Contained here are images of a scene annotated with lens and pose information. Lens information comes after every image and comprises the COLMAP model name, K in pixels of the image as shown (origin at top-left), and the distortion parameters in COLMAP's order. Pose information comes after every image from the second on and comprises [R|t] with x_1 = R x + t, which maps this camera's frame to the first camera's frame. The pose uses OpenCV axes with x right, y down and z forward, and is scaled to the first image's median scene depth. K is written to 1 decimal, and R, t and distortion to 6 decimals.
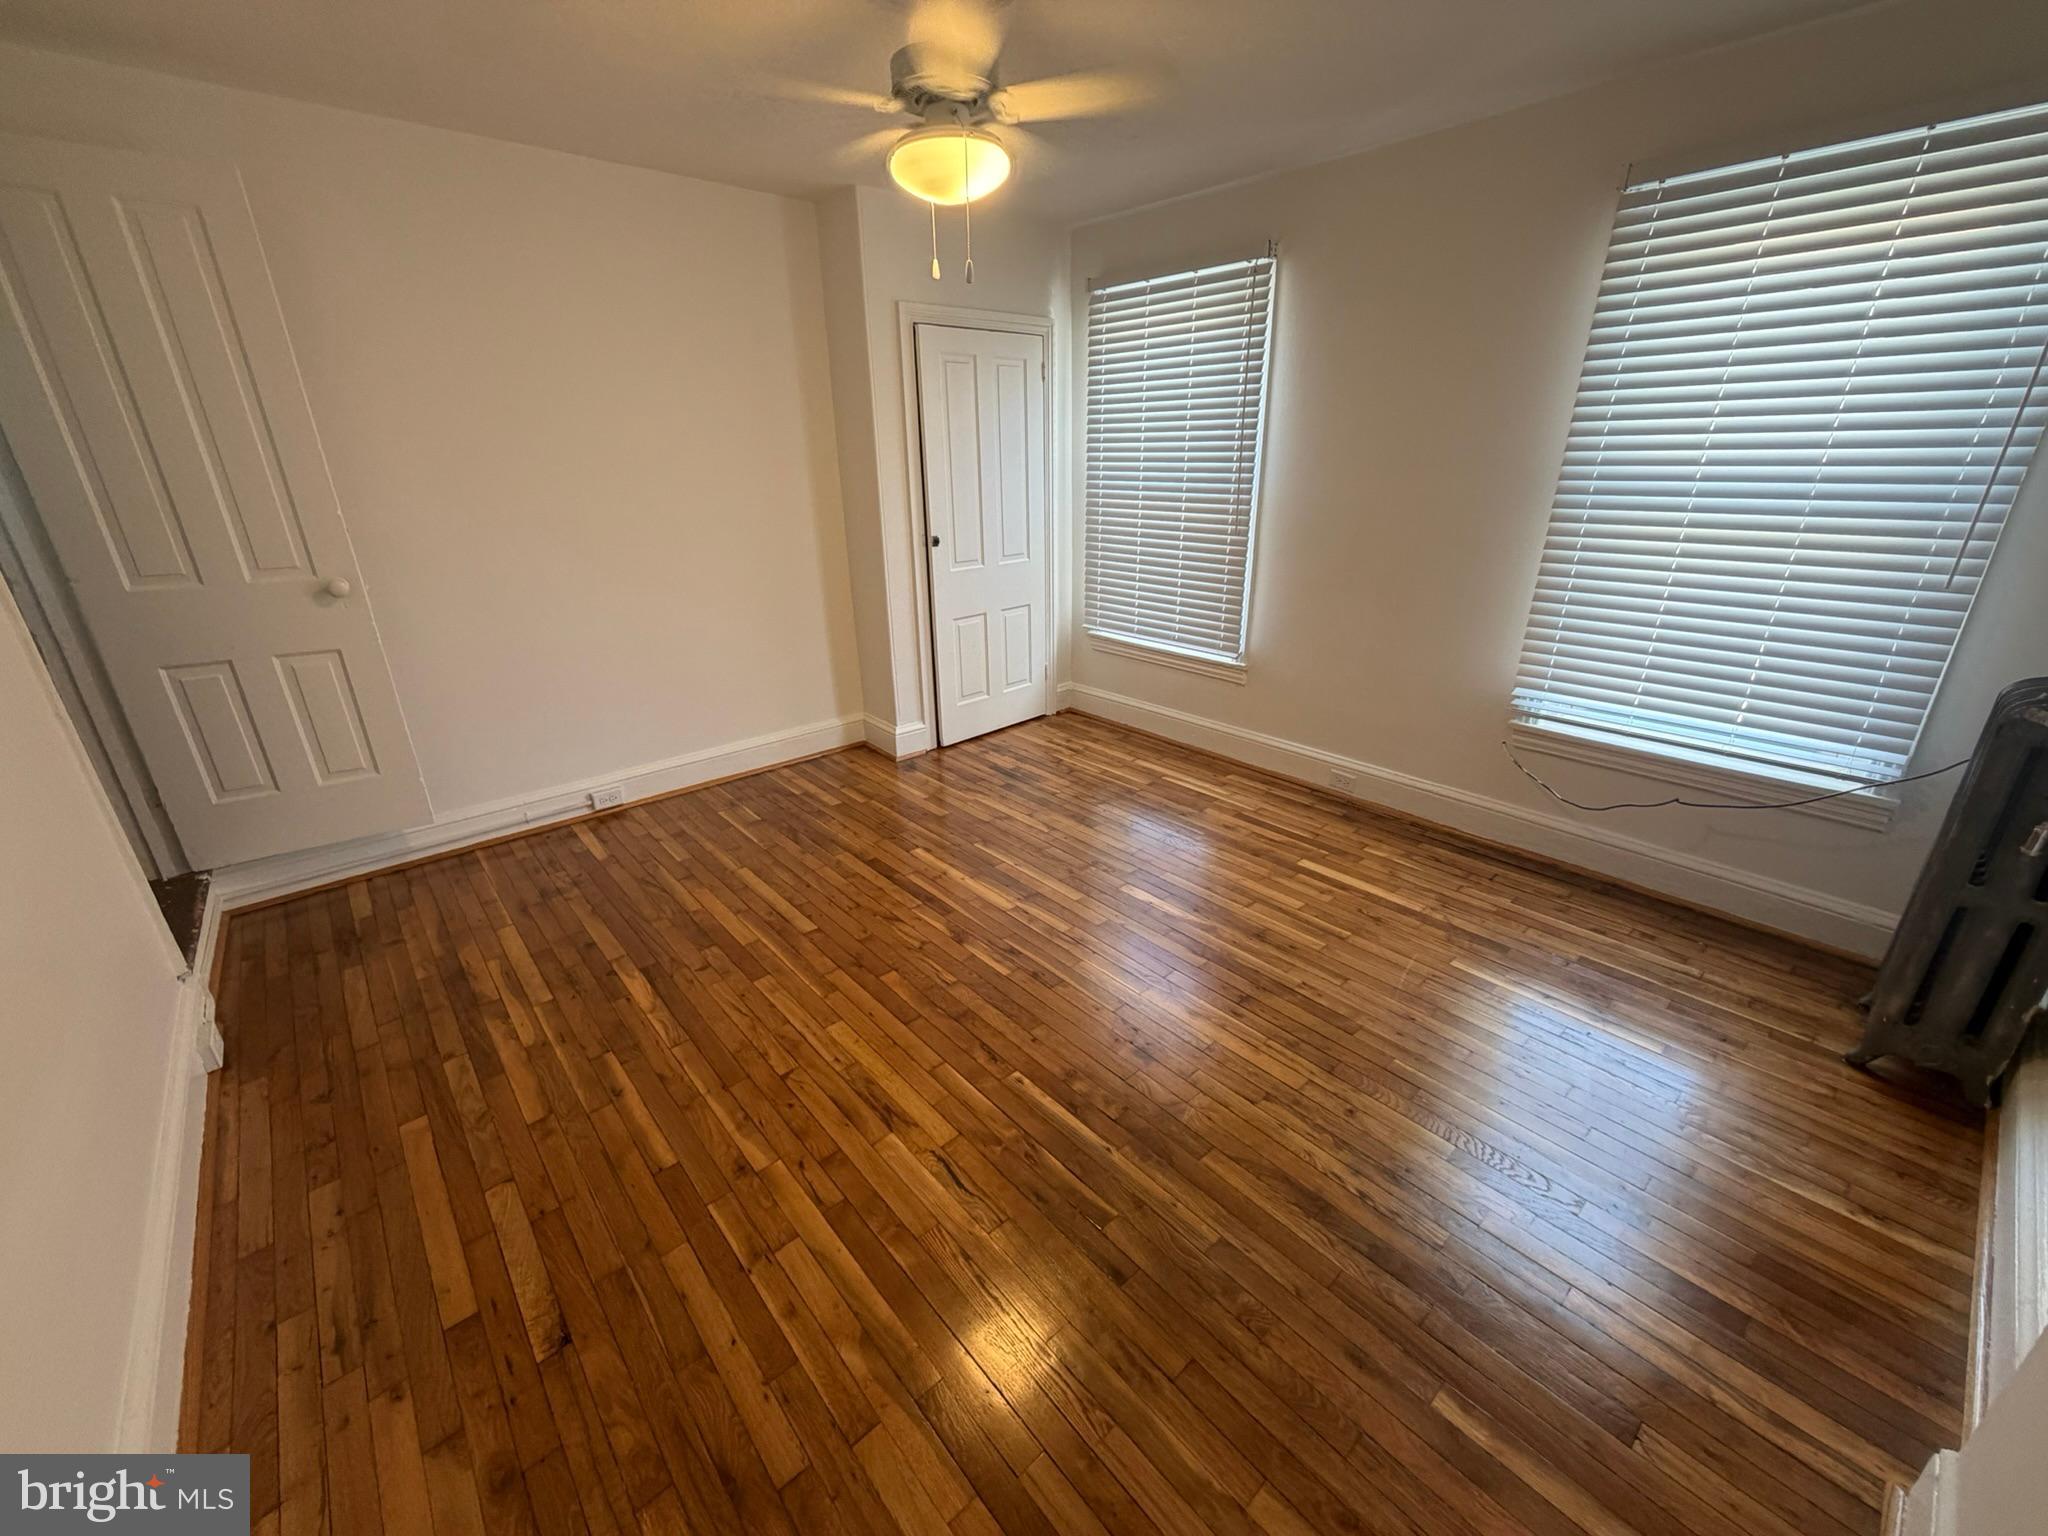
lens RADIAL K [[814.2, 0, 1030.4], [0, 814.2, 773.0], [0, 0, 1]] dist [-0.000557, -0.000084]
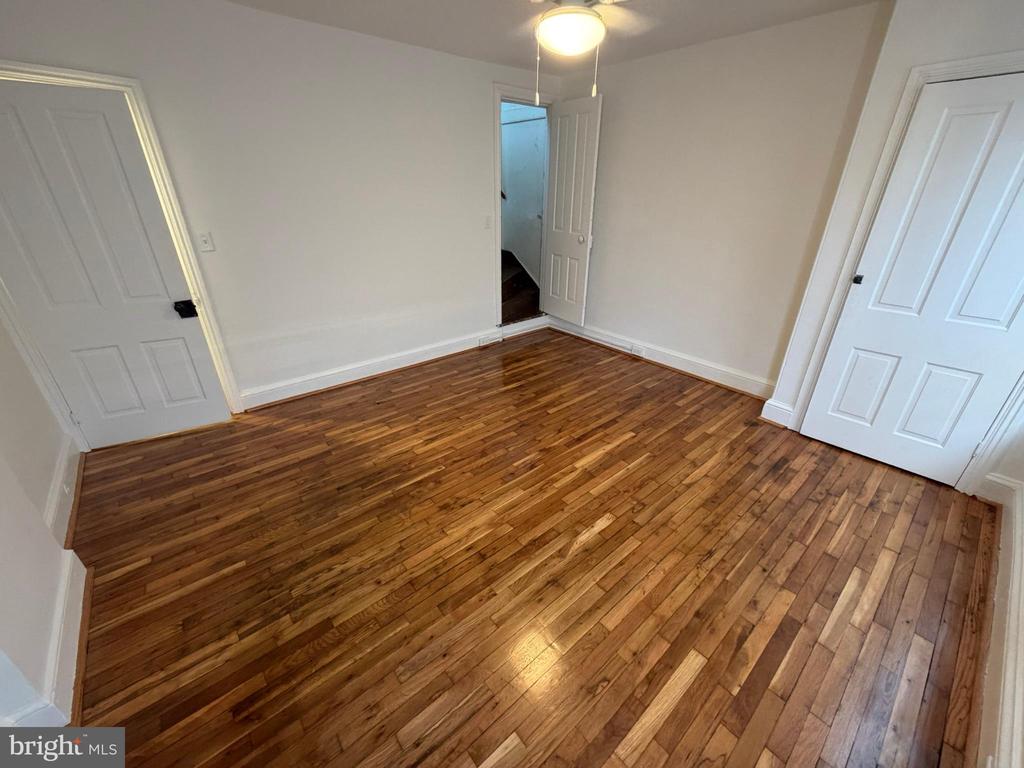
lens RADIAL K [[407.1, 0, 513.5], [0, 407.1, 386.1], [0, 0, 1]] dist [-0.000557, -0.000084]
pose [[-0.021671, 0.445894, -0.894823, 0.638946], [-0.380731, 0.823911, 0.419779, -0.273845], [0.924432, 0.349784, 0.151910, 0.635097]]
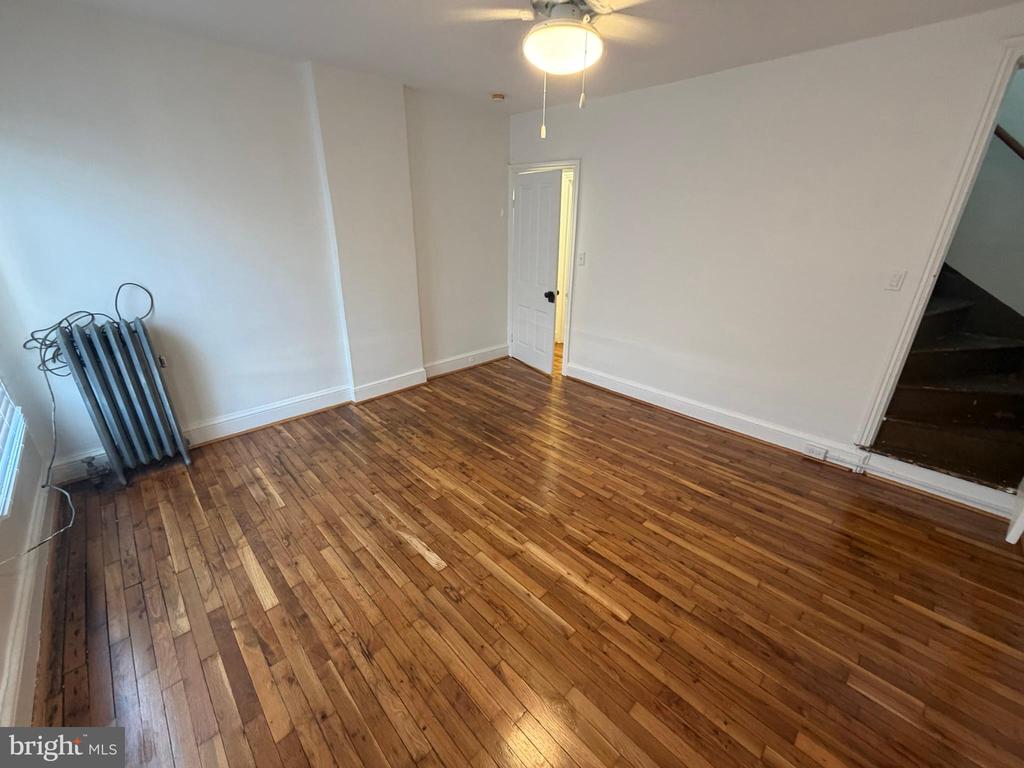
lens RADIAL K [[407.1, 0, 514.3], [0, 407.1, 386.5], [0, 0, 1]] dist [-0.000557, -0.000084]
pose [[-0.998722, 0.018397, -0.047083, 0.024894], [-0.019596, 0.717681, 0.696096, -0.510805], [0.046596, 0.696129, -0.716403, 1.236807]]
